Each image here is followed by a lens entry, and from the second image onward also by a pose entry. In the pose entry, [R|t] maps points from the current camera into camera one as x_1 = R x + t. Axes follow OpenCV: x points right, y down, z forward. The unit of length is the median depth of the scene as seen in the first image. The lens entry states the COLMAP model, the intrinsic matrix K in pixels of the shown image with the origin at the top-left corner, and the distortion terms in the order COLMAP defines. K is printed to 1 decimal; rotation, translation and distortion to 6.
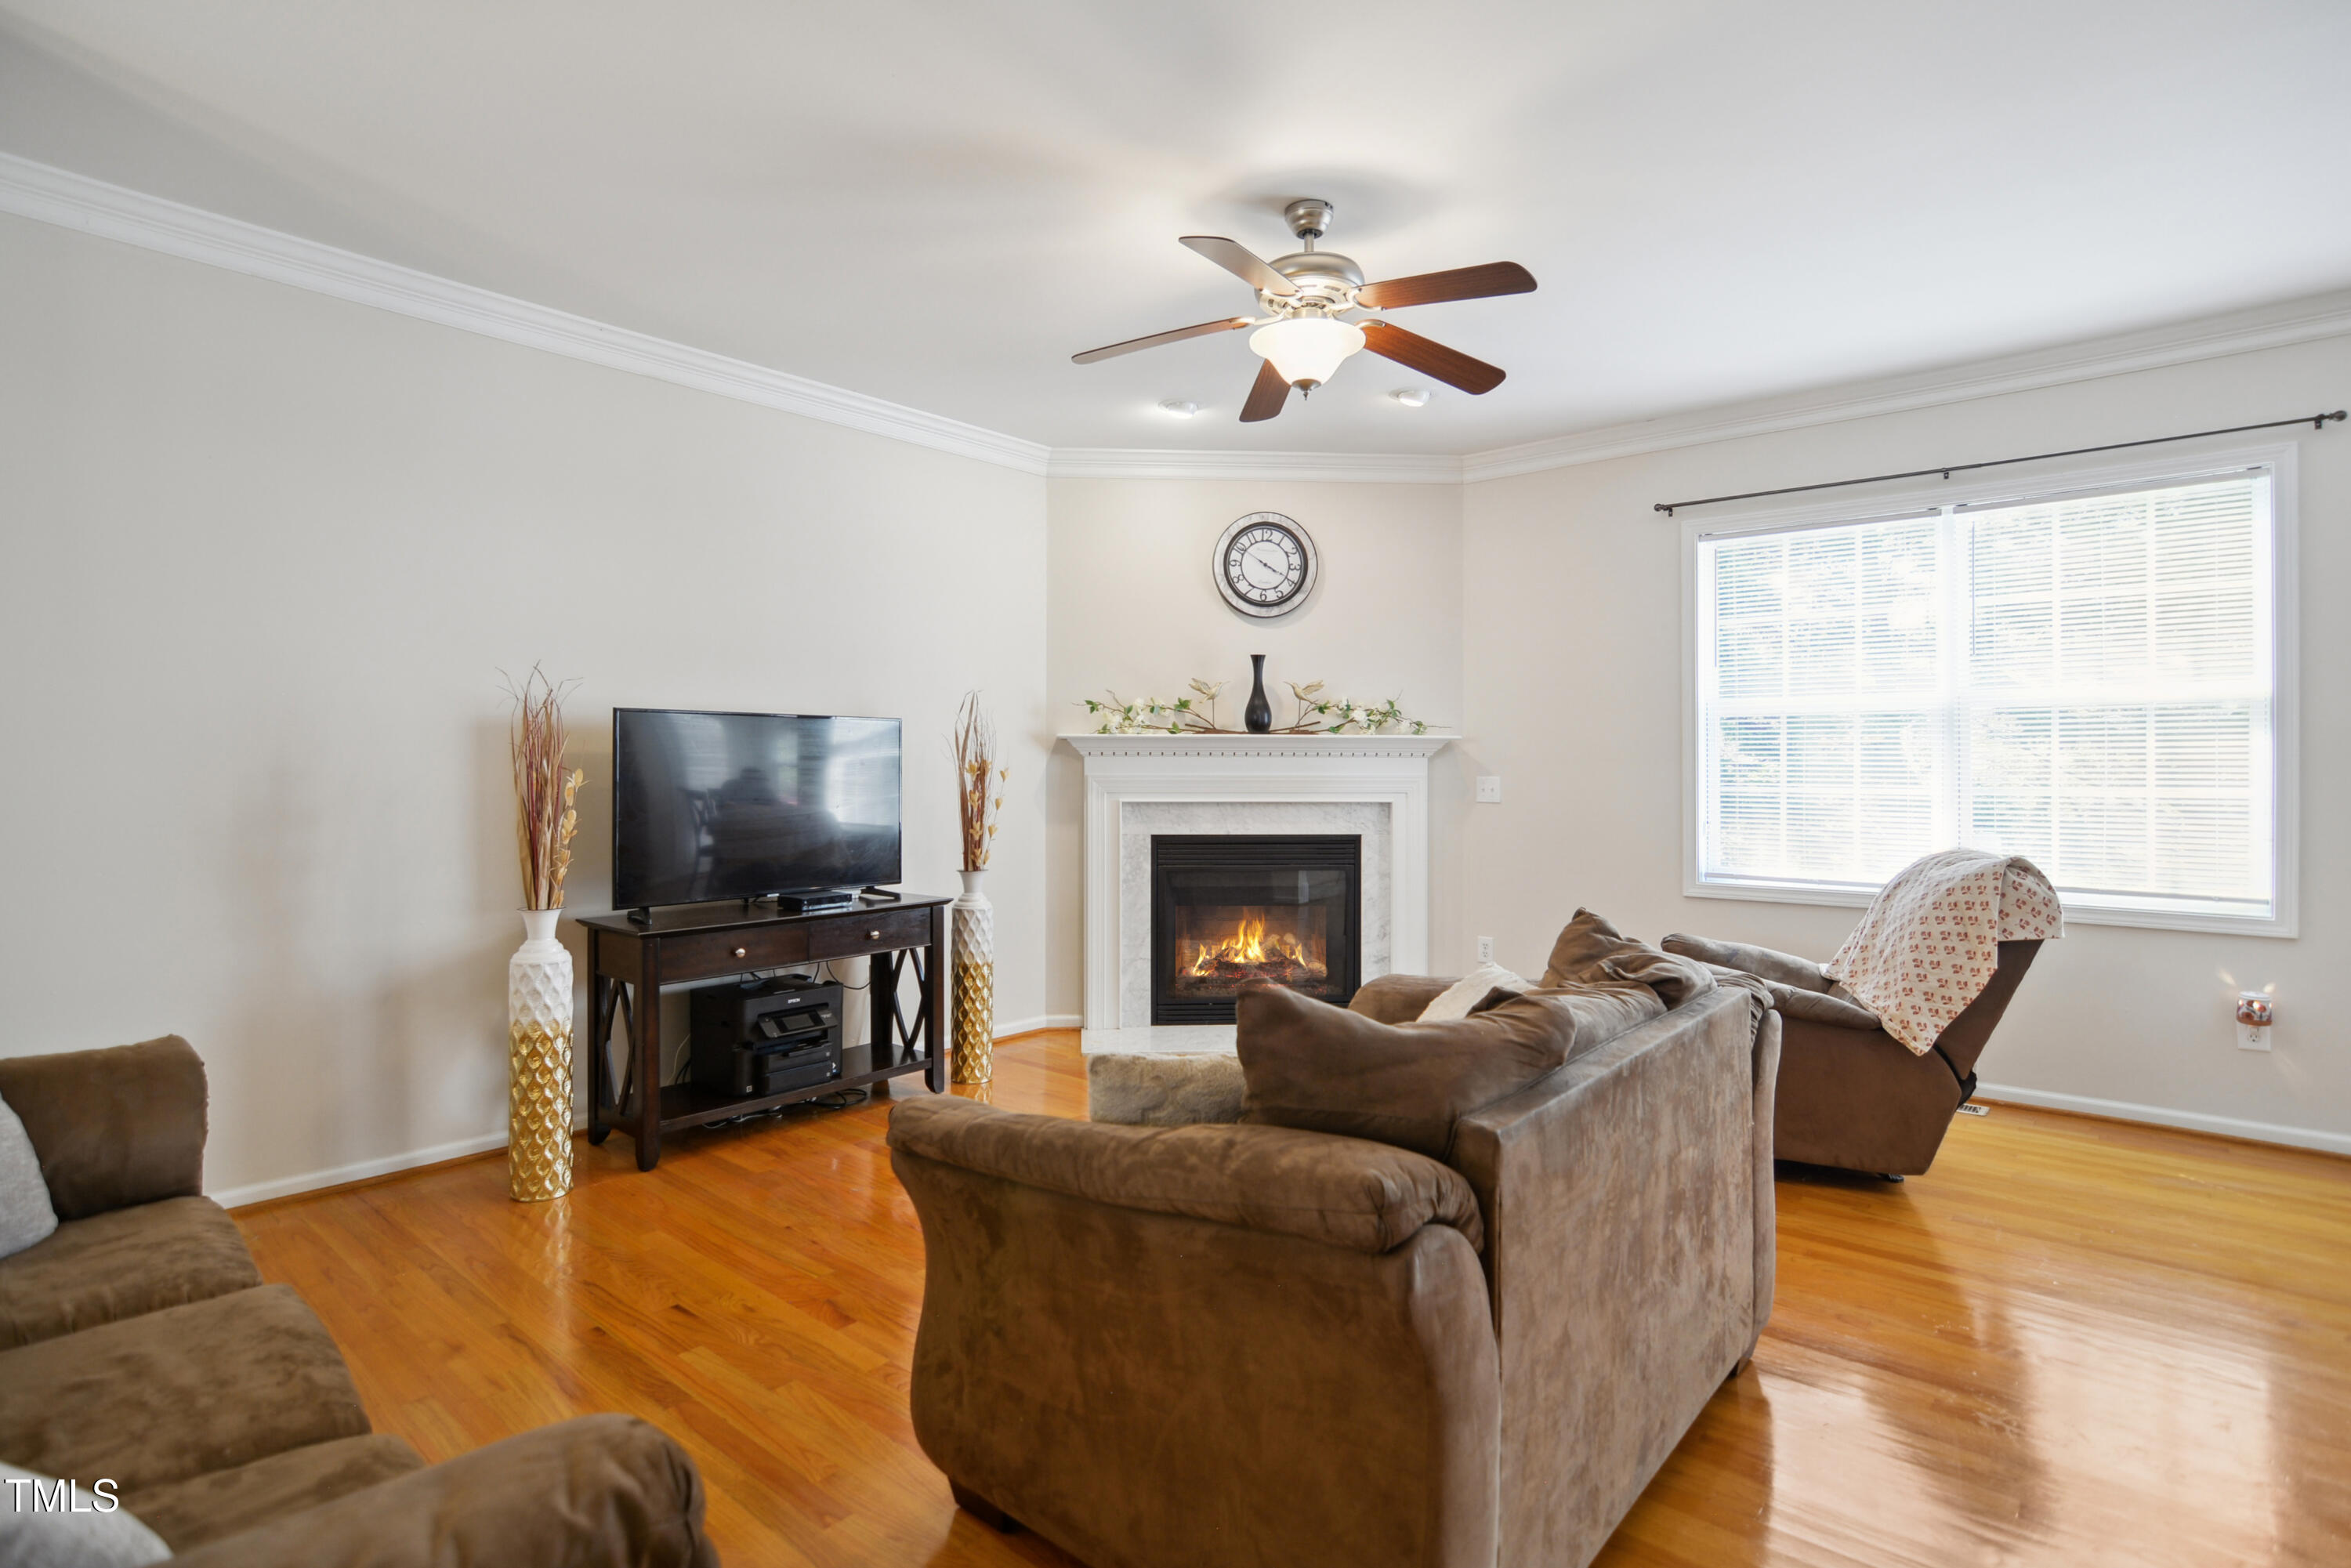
lens RADIAL K [[1157.1, 0, 1151.1], [0, 1157.1, 761.9], [0, 0, 1]] dist [-0.027102, 0.012283]
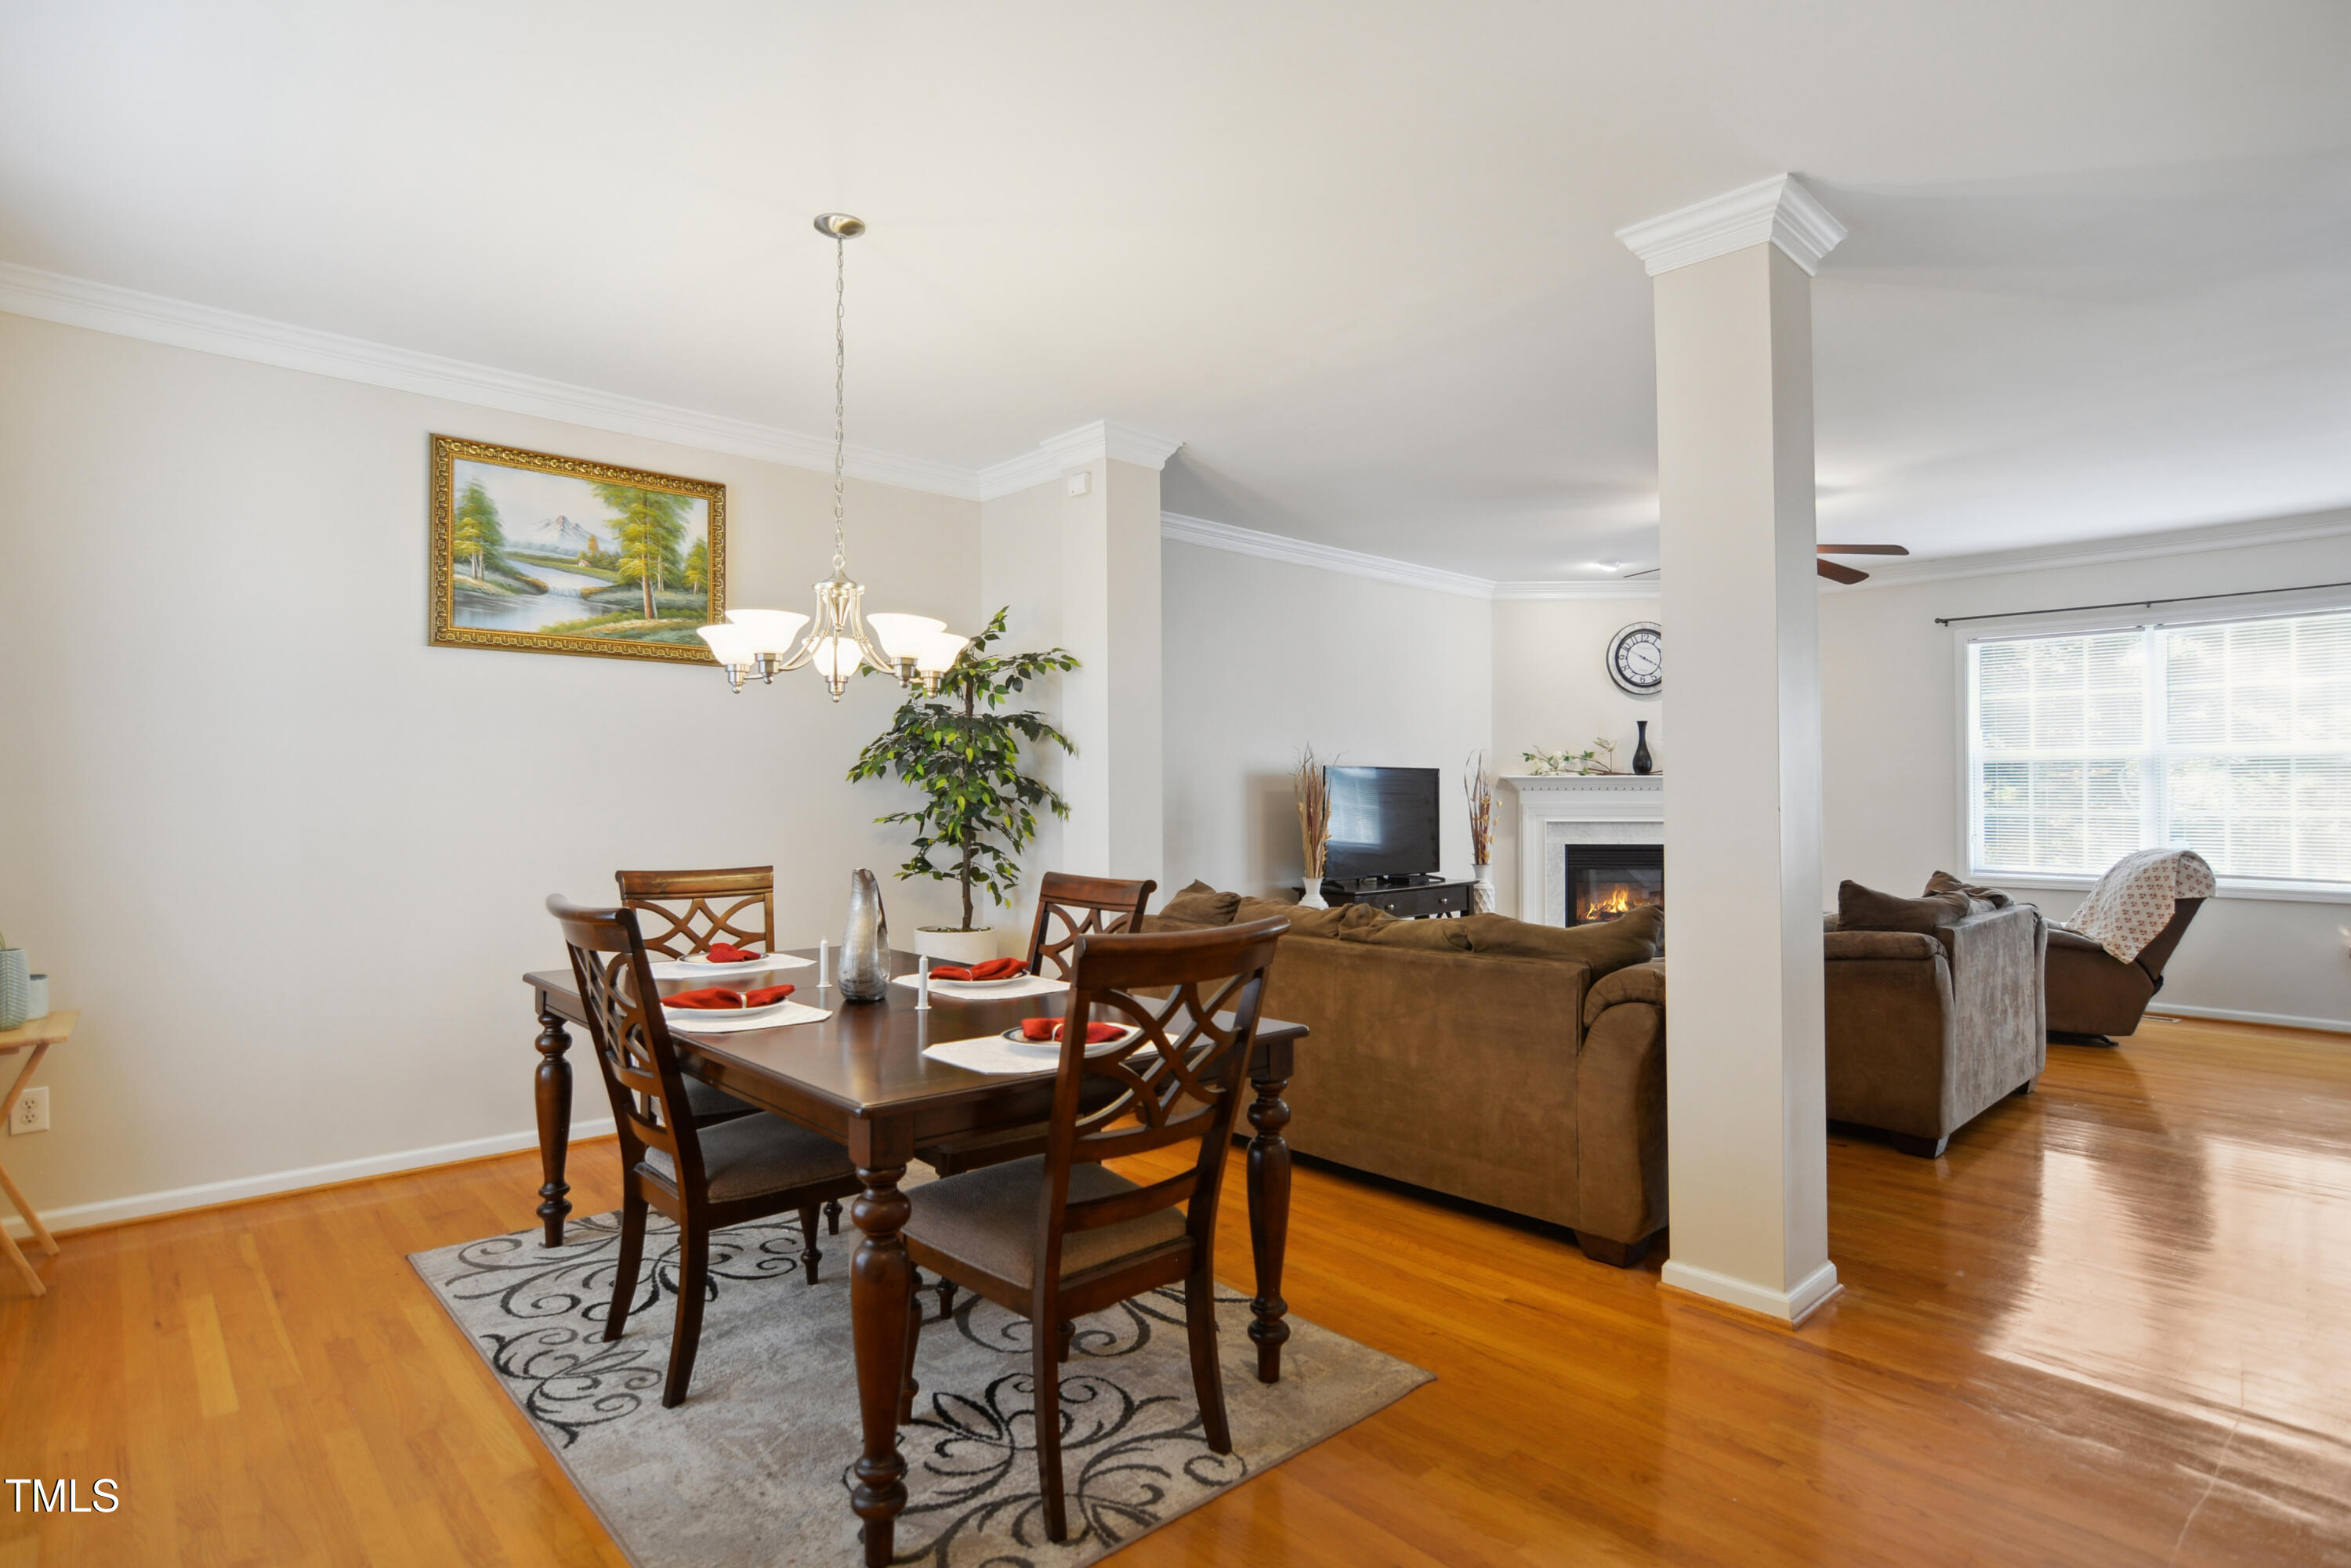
lens RADIAL K [[1187.8, 0, 1175.5], [0, 1187.8, 784.0], [0, 0, 1]] dist [-0.003210, 0.000660]
pose [[0.994984, -0.003464, -0.099974, -0.541098], [0.003007, 0.999984, -0.004723, -0.011834], [0.099989, 0.004398, 0.994979, -0.866857]]
